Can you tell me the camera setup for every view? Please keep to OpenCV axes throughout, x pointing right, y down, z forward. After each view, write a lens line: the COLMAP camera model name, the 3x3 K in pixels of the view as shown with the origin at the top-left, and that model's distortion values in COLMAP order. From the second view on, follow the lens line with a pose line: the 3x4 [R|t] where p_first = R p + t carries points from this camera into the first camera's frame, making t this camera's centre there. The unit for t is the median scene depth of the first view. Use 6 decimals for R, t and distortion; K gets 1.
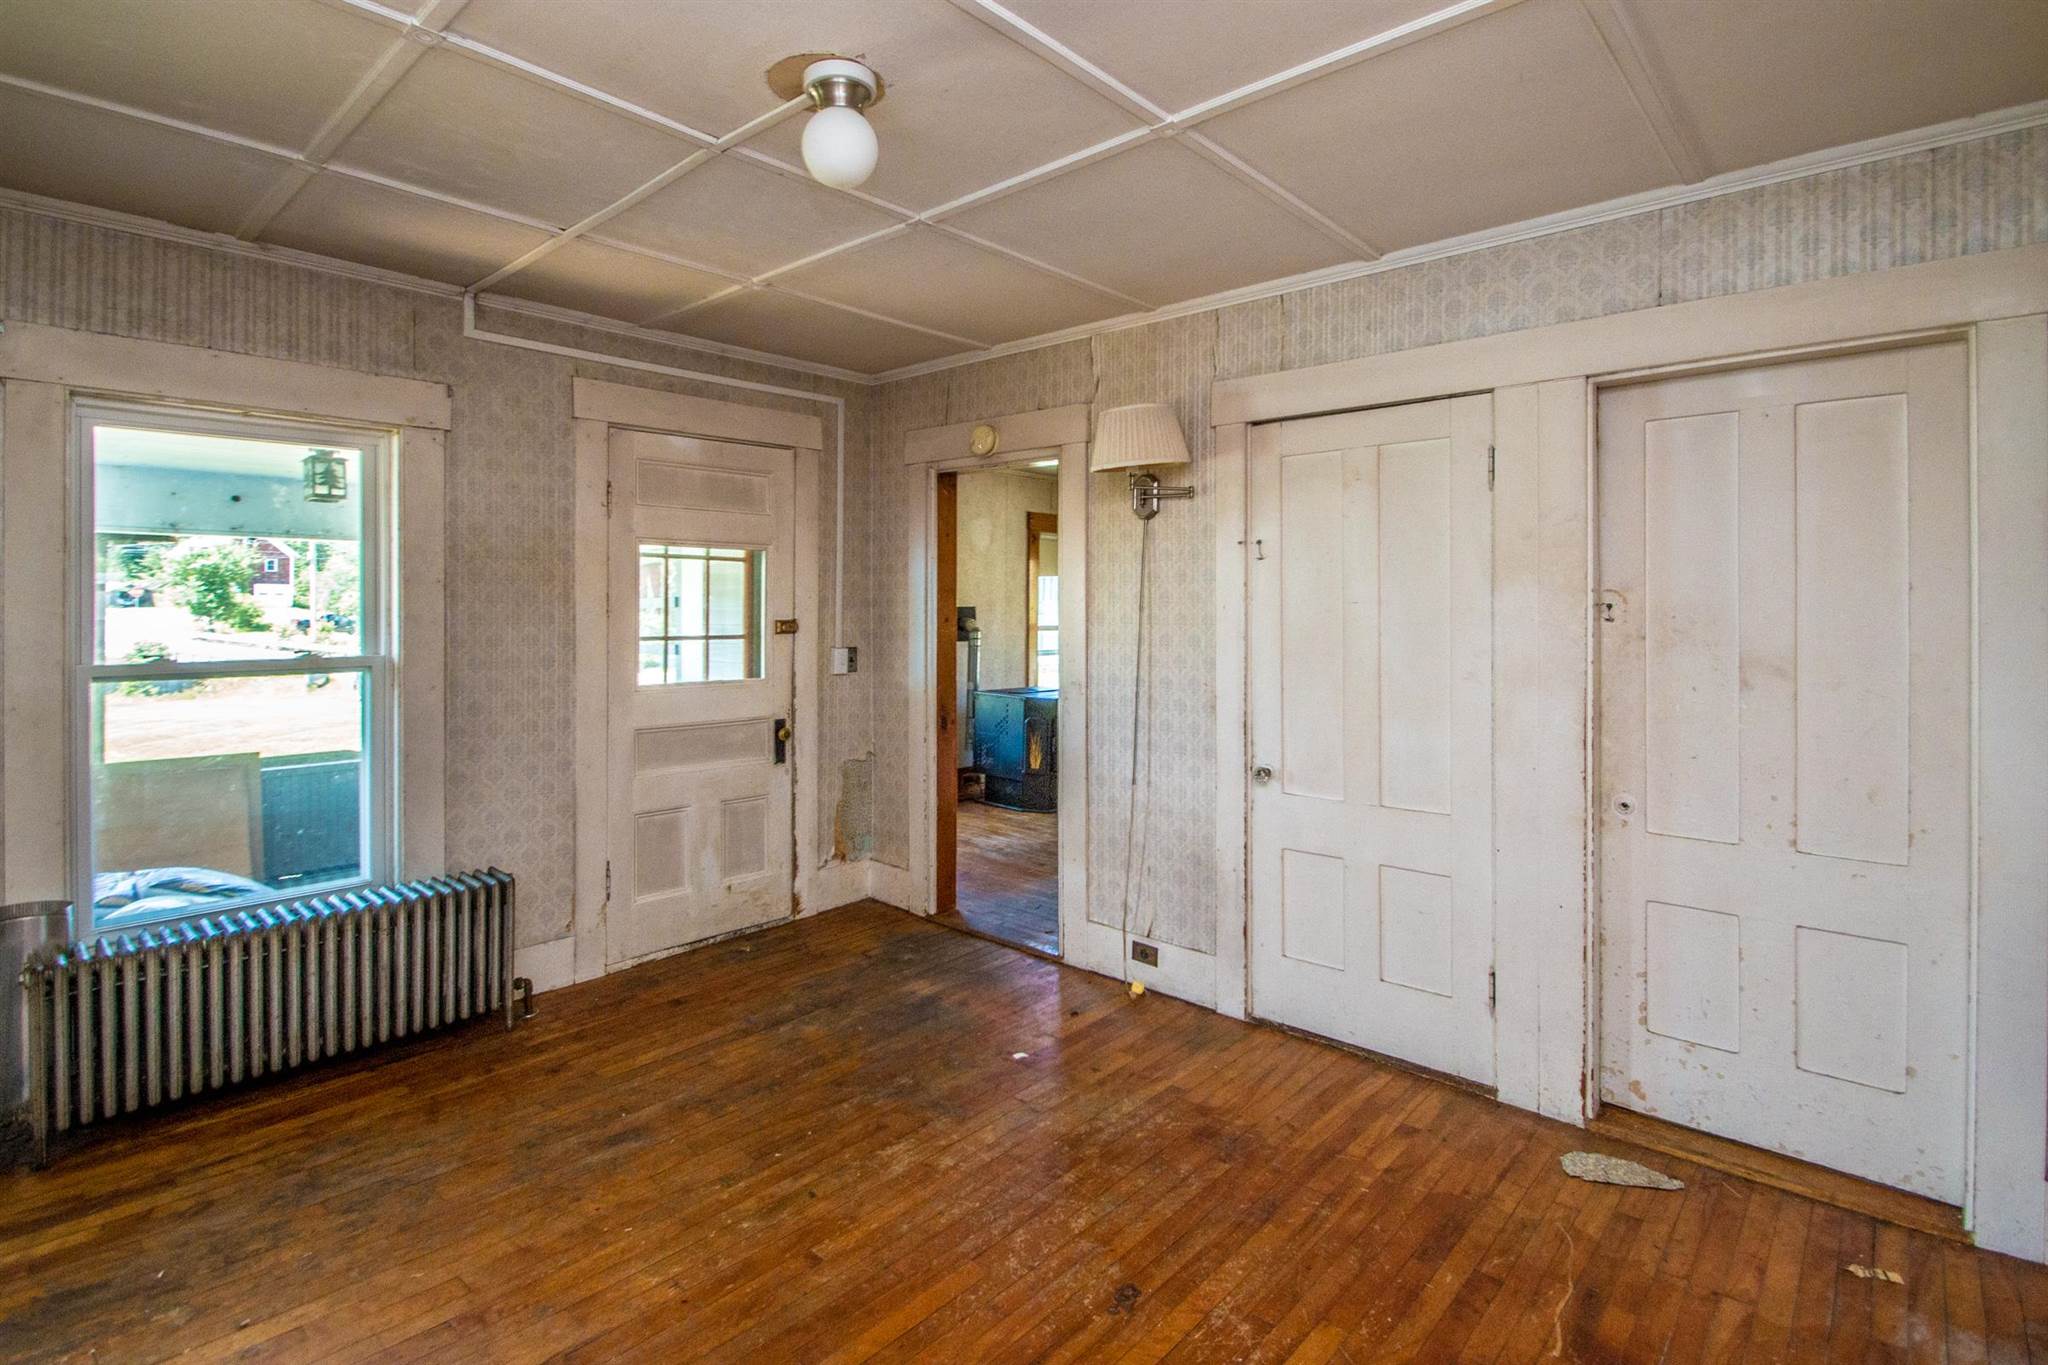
lens RADIAL K [[992.9, 0, 977.4], [0, 992.9, 626.4], [0, 0, 1]] dist [0.000847, -0.009790]
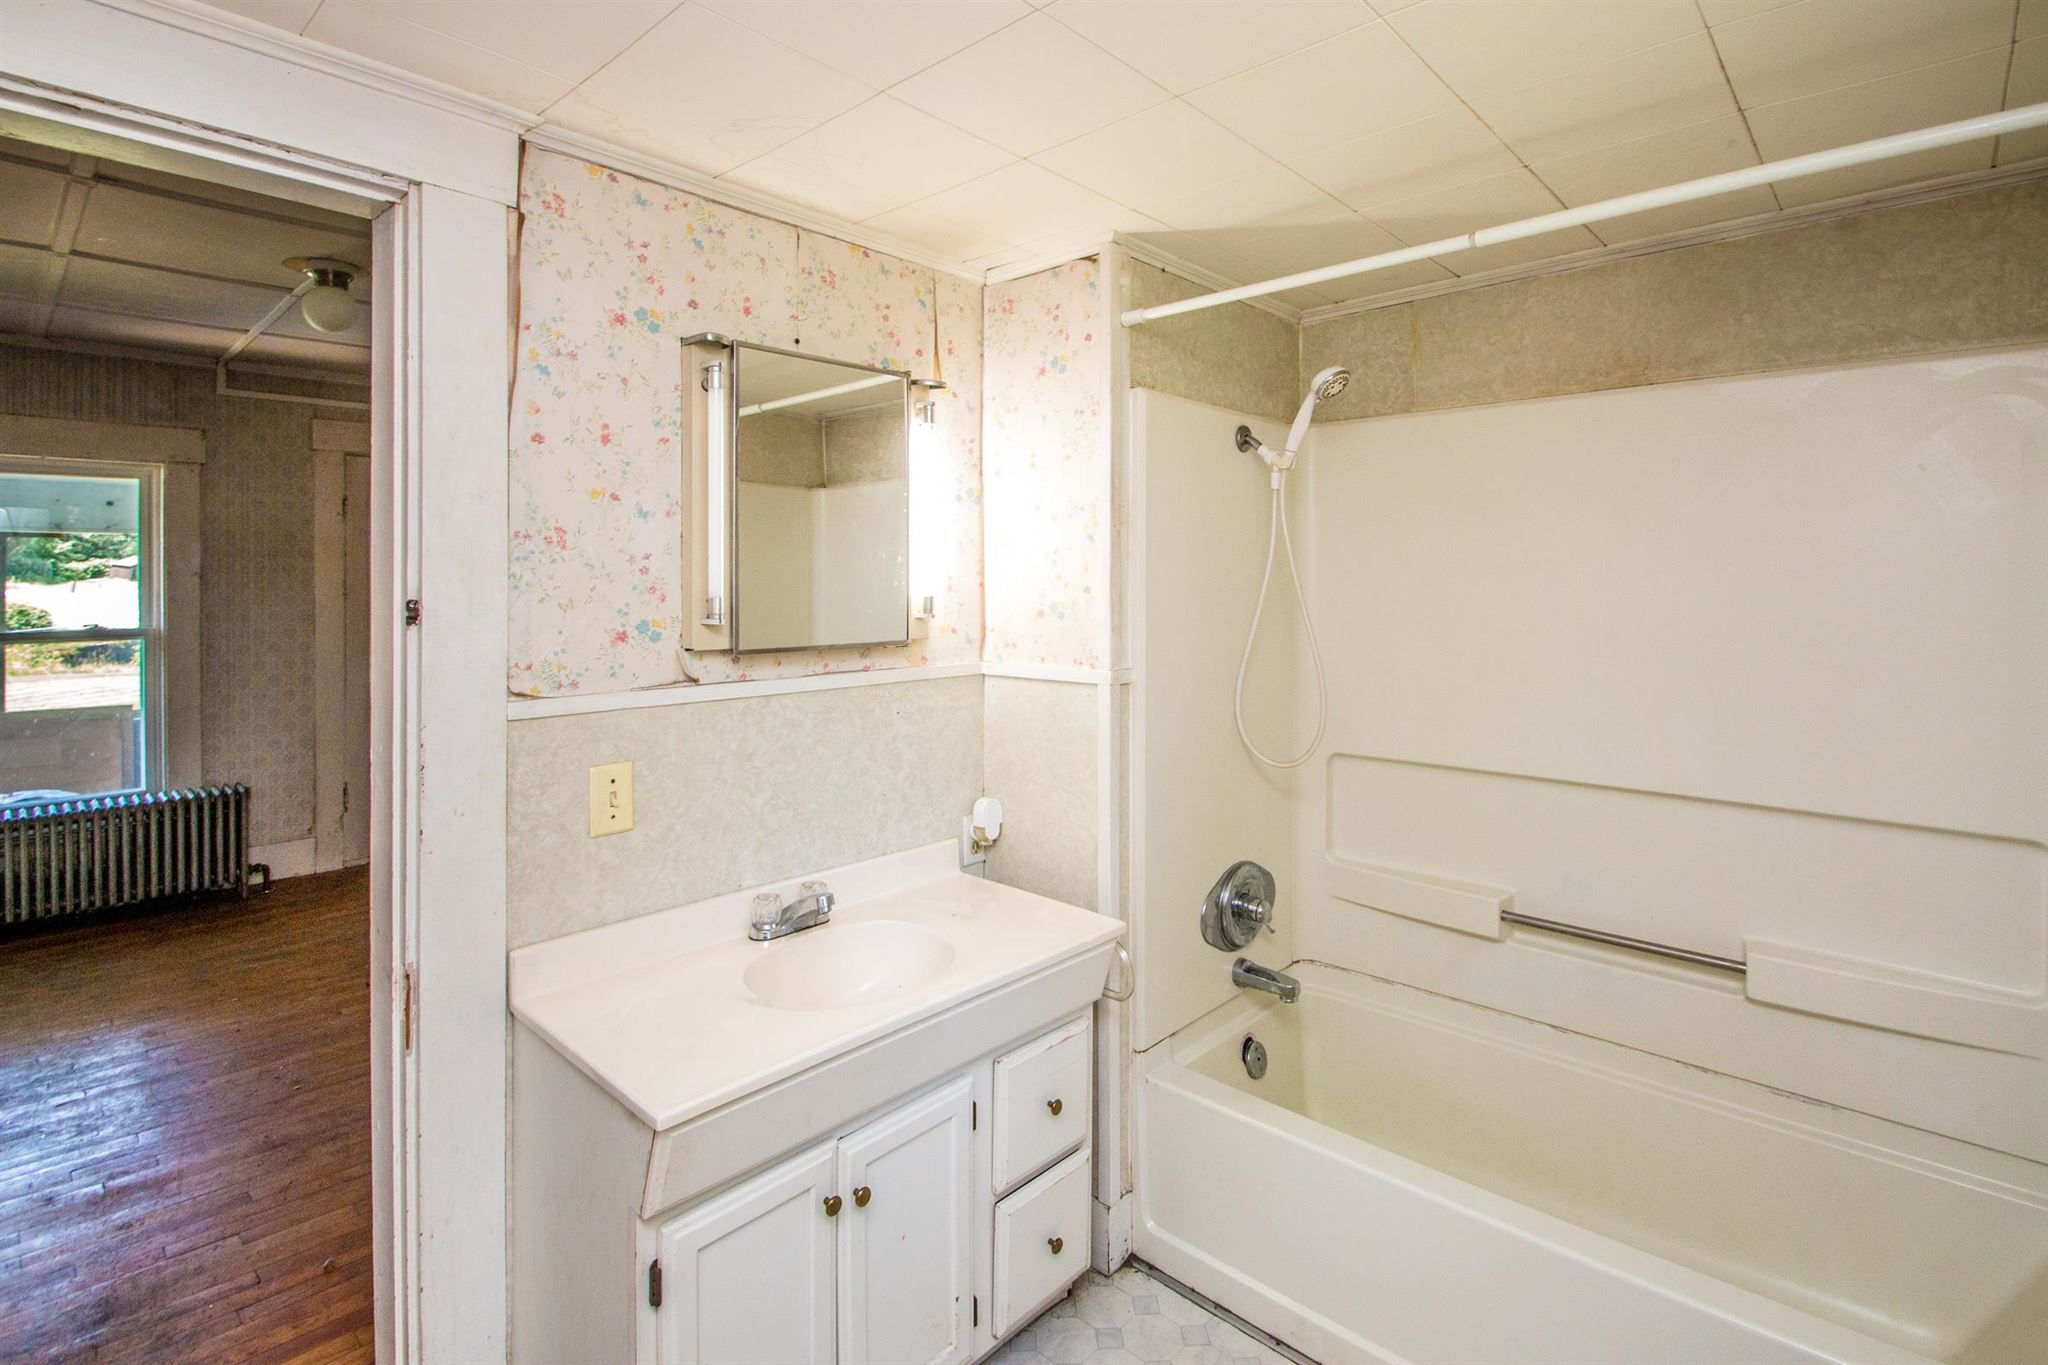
lens RADIAL K [[992.9, 0, 987.6], [0, 992.9, 587.9], [0, 0, 1]] dist [0.000847, -0.009790]
pose [[0.999904, -0.006016, -0.012455, 0.563255], [0.005865, 0.999909, -0.012115, -0.002291], [0.012527, 0.012041, 0.999849, -0.350475]]
